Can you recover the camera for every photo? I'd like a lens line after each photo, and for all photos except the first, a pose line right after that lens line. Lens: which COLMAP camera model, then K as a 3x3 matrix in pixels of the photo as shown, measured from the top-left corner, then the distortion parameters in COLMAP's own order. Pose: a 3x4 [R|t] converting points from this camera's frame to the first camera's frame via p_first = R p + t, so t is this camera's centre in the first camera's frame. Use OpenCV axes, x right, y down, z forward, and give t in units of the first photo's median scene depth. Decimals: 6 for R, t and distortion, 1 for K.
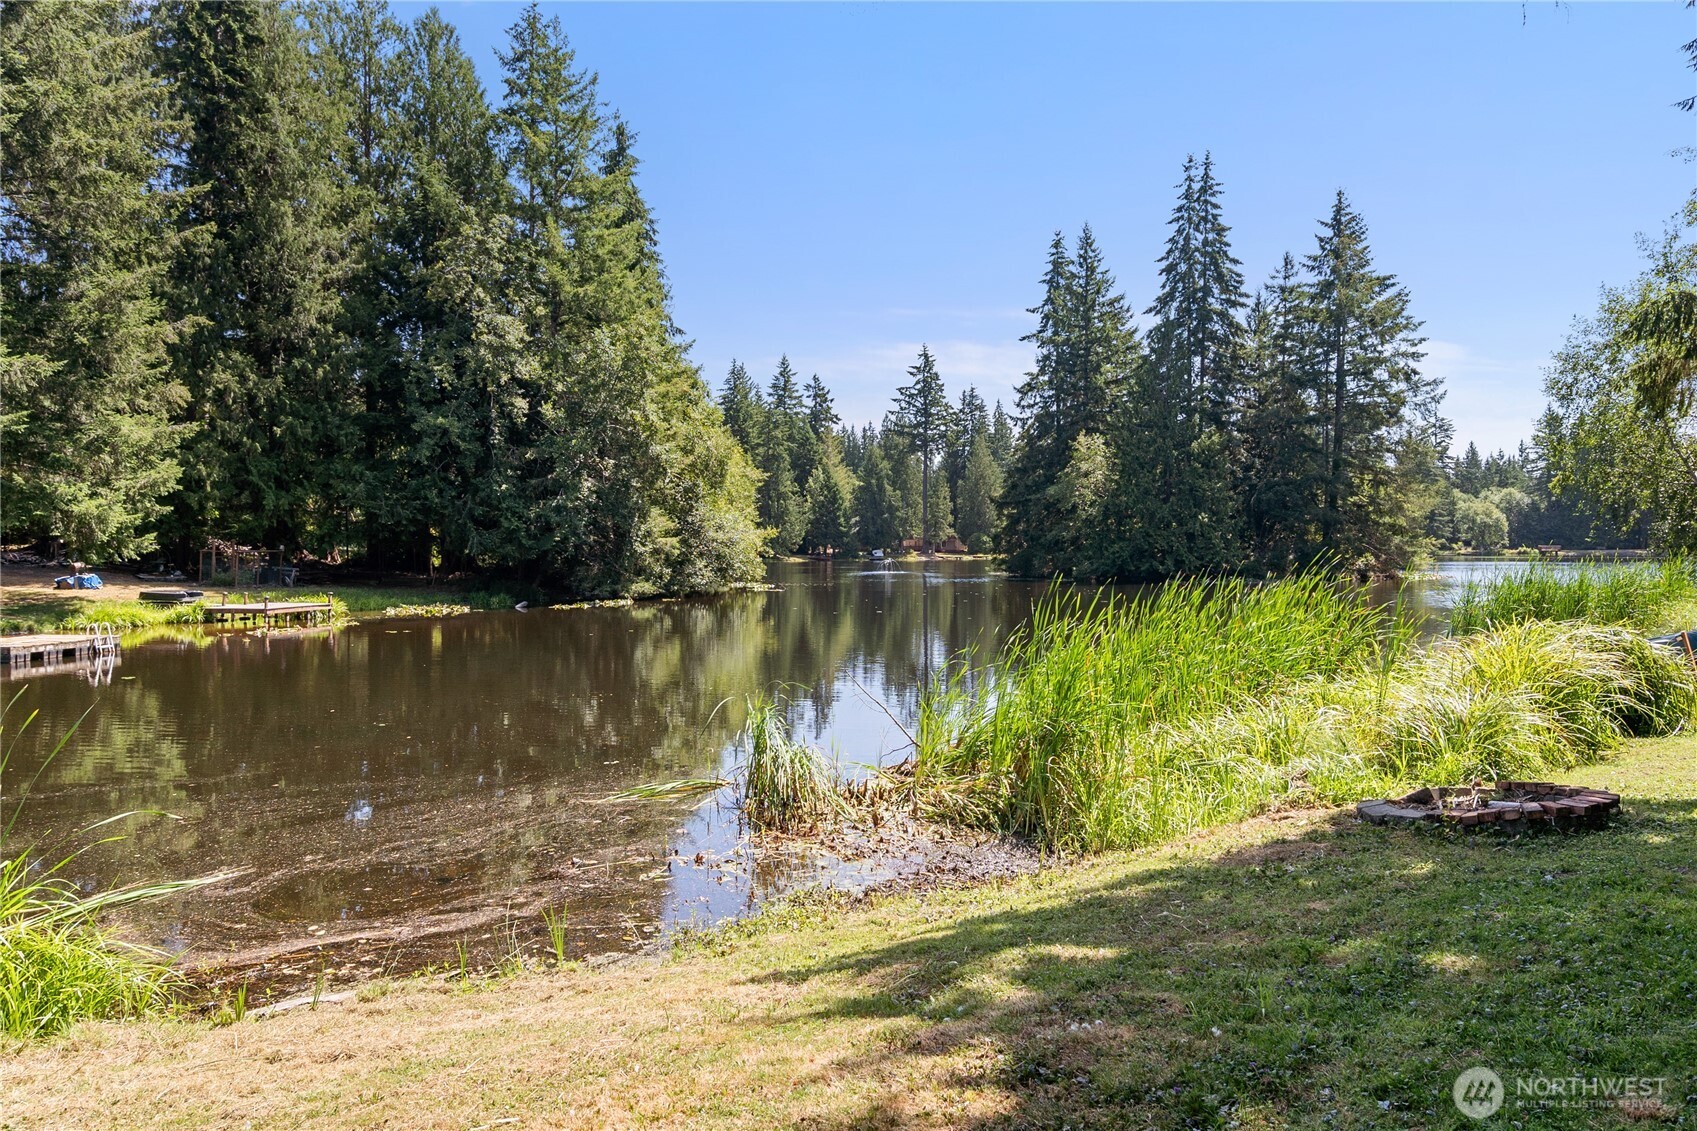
lens RADIAL K [[1189.1, 0, 848.5], [0, 1189.1, 565.5], [0, 0, 1]] dist [-0.000243, 0.001055]
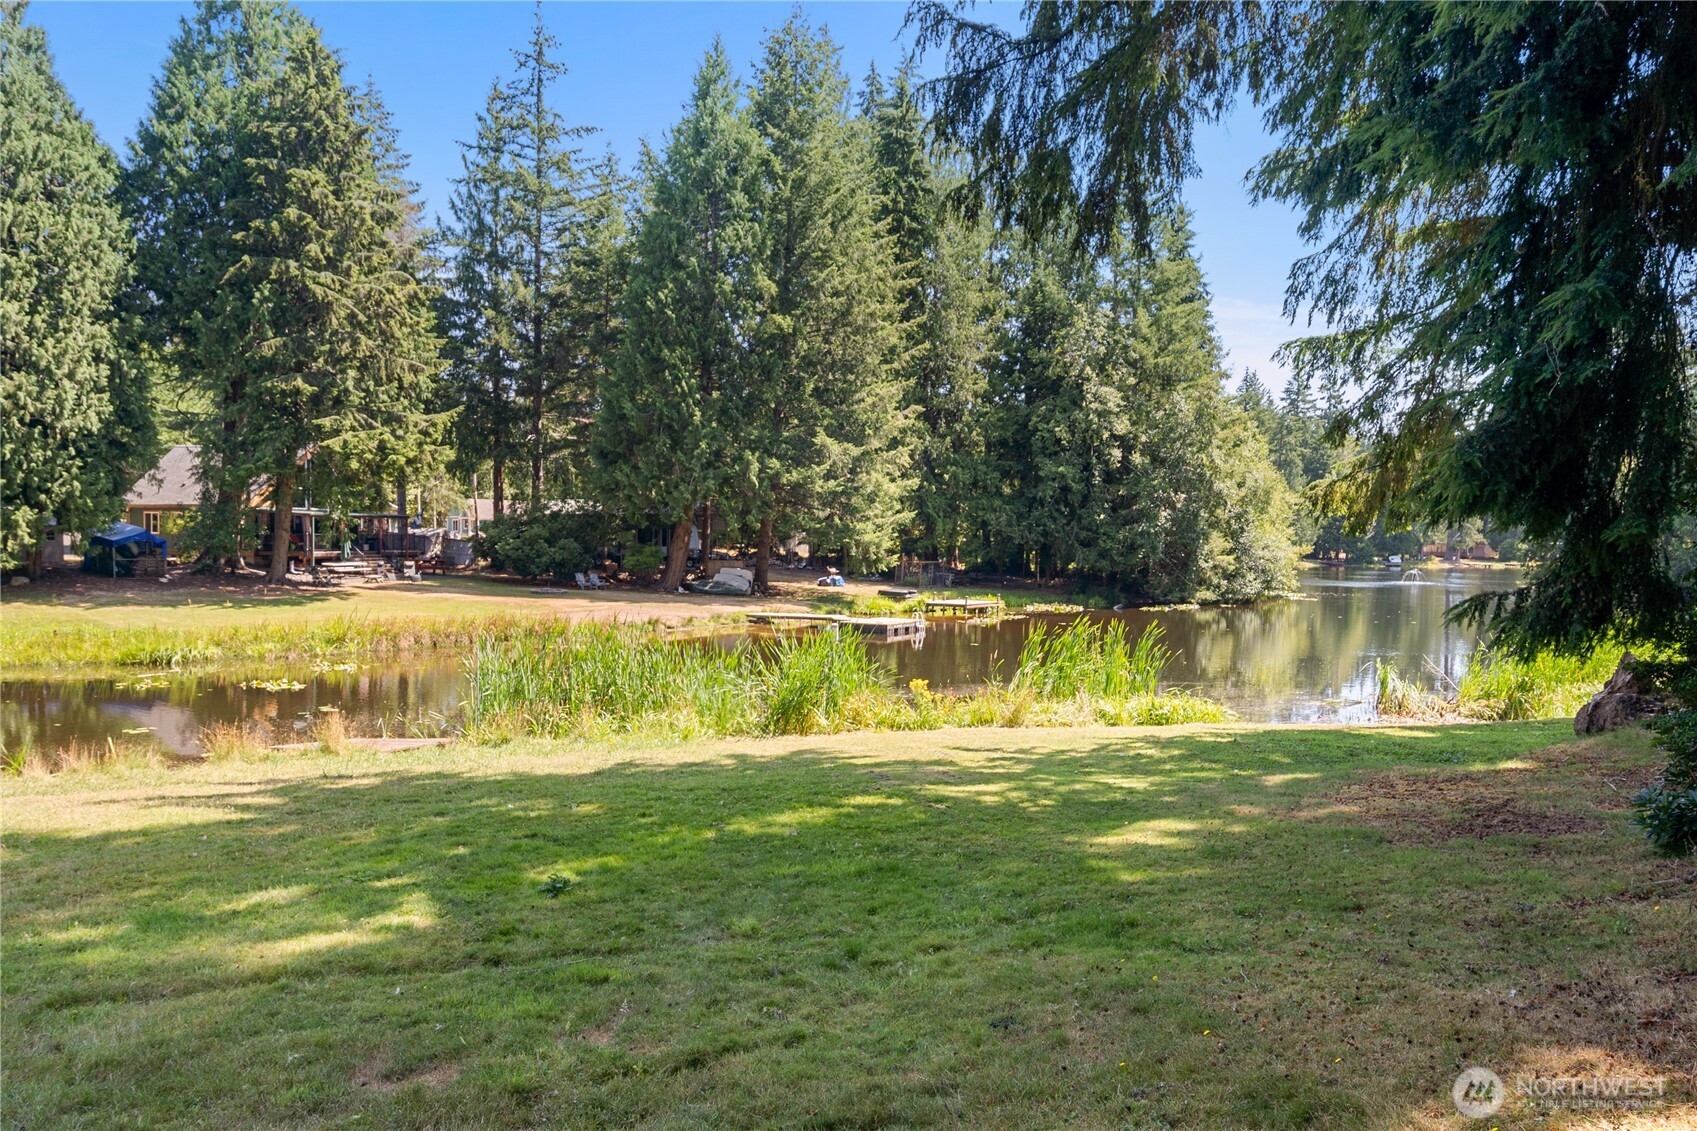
lens RADIAL K [[1208.6, 0, 848.6], [0, 1208.6, 581.4], [0, 0, 1]] dist [-0.003341, -0.002058]
pose [[0.922884, 0.027963, -0.384062, -0.031067], [-0.021101, 0.999534, 0.022070, -0.017421], [0.384500, -0.012264, 0.923043, -0.346827]]
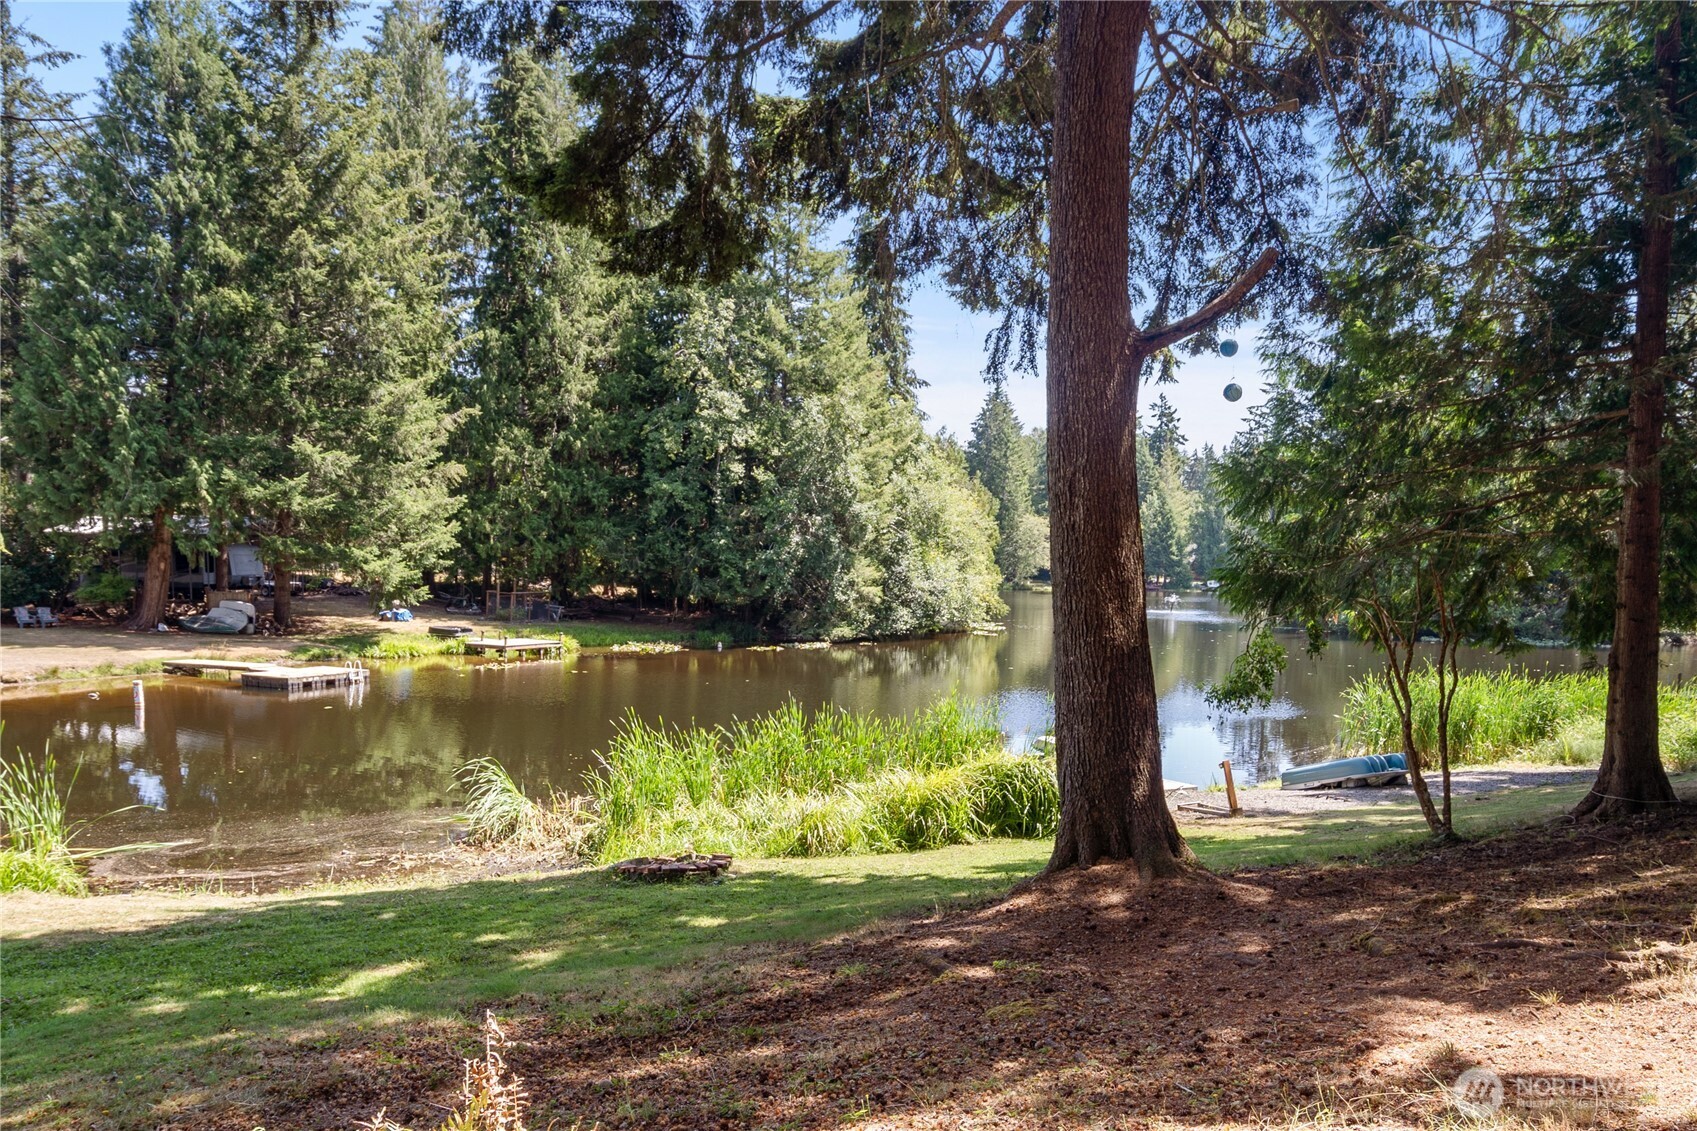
lens RADIAL K [[1226.6, 0, 855.7], [0, 1226.6, 674.7], [0, 0, 1]] dist [0.004038, 0.000852]
pose [[0.952280, 0.049936, -0.301115, 0.196113], [-0.026711, 0.996376, 0.080761, -0.036430], [0.304056, -0.068864, 0.950162, -0.099927]]
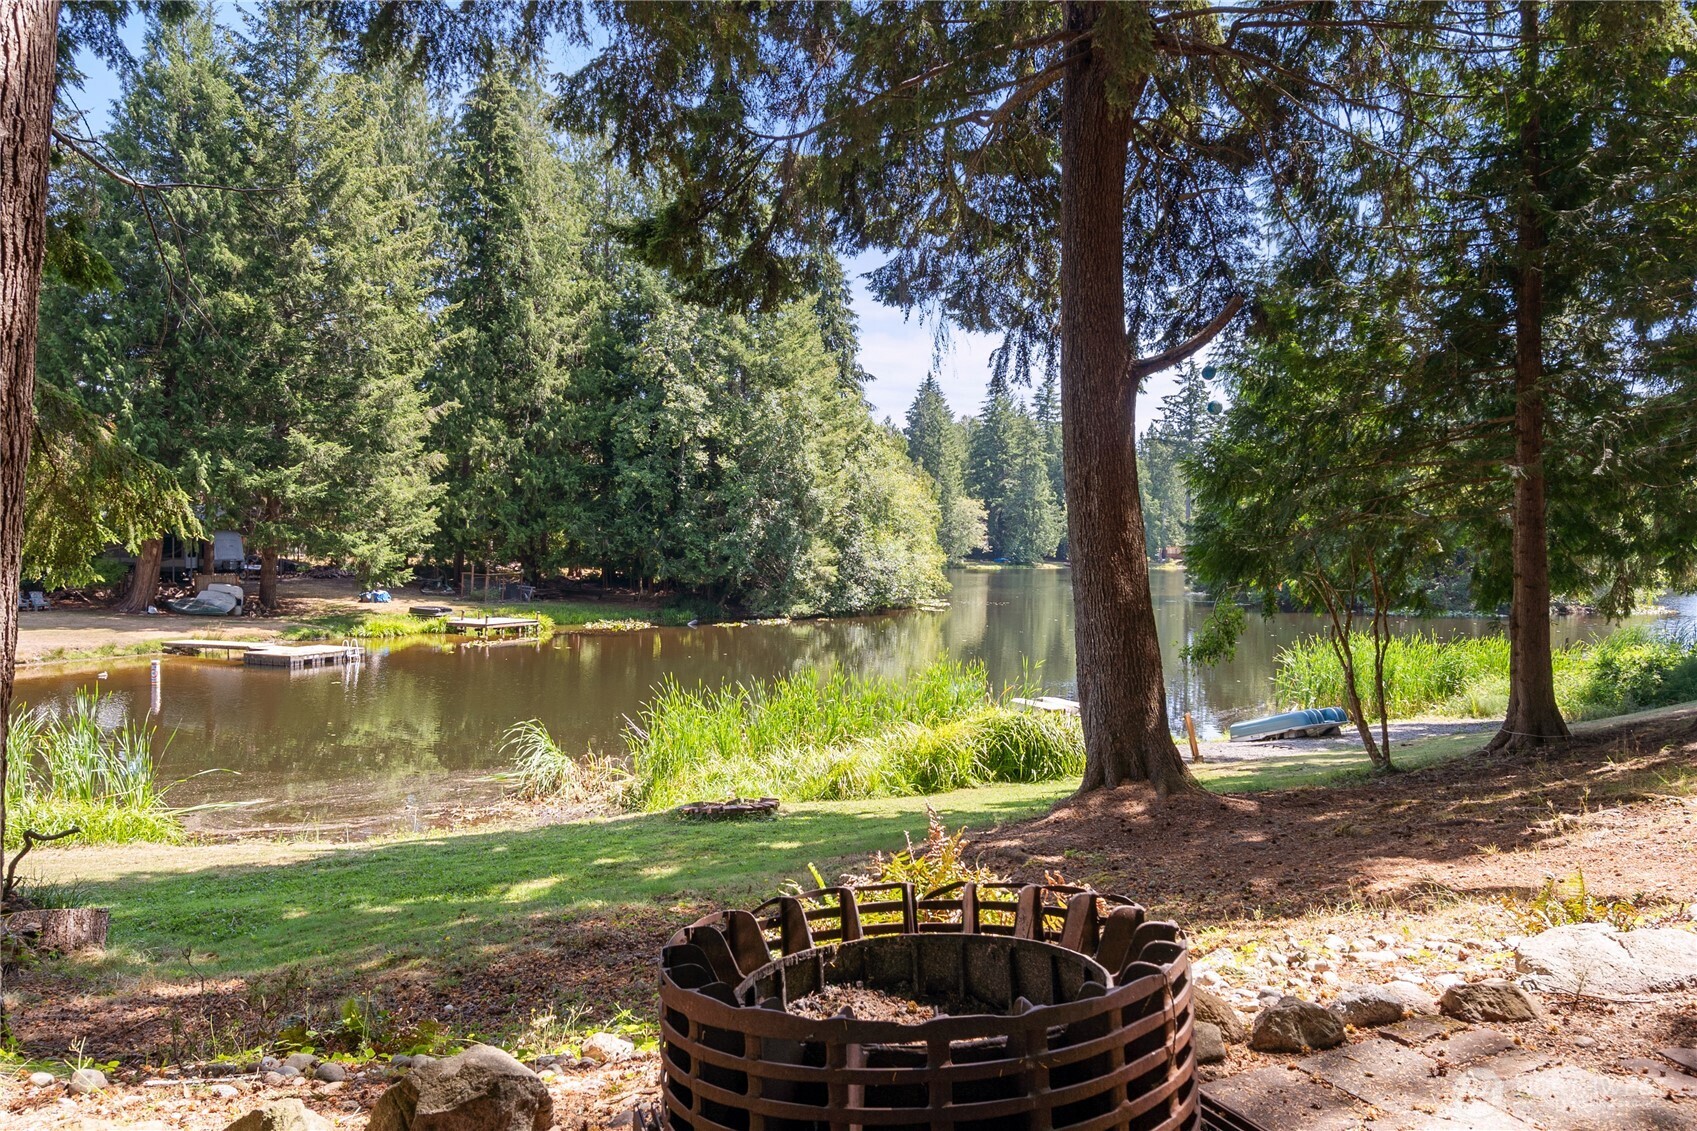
lens RADIAL K [[1188.0, 0, 848.5], [0, 1188.0, 565.5], [0, 0, 1]] dist [0.005546, 0.001810]
pose [[0.966320, 0.021026, -0.256481, 0.183982], [-0.019852, 0.999777, 0.007166, -0.035709], [0.256575, -0.001833, 0.966523, -0.141396]]
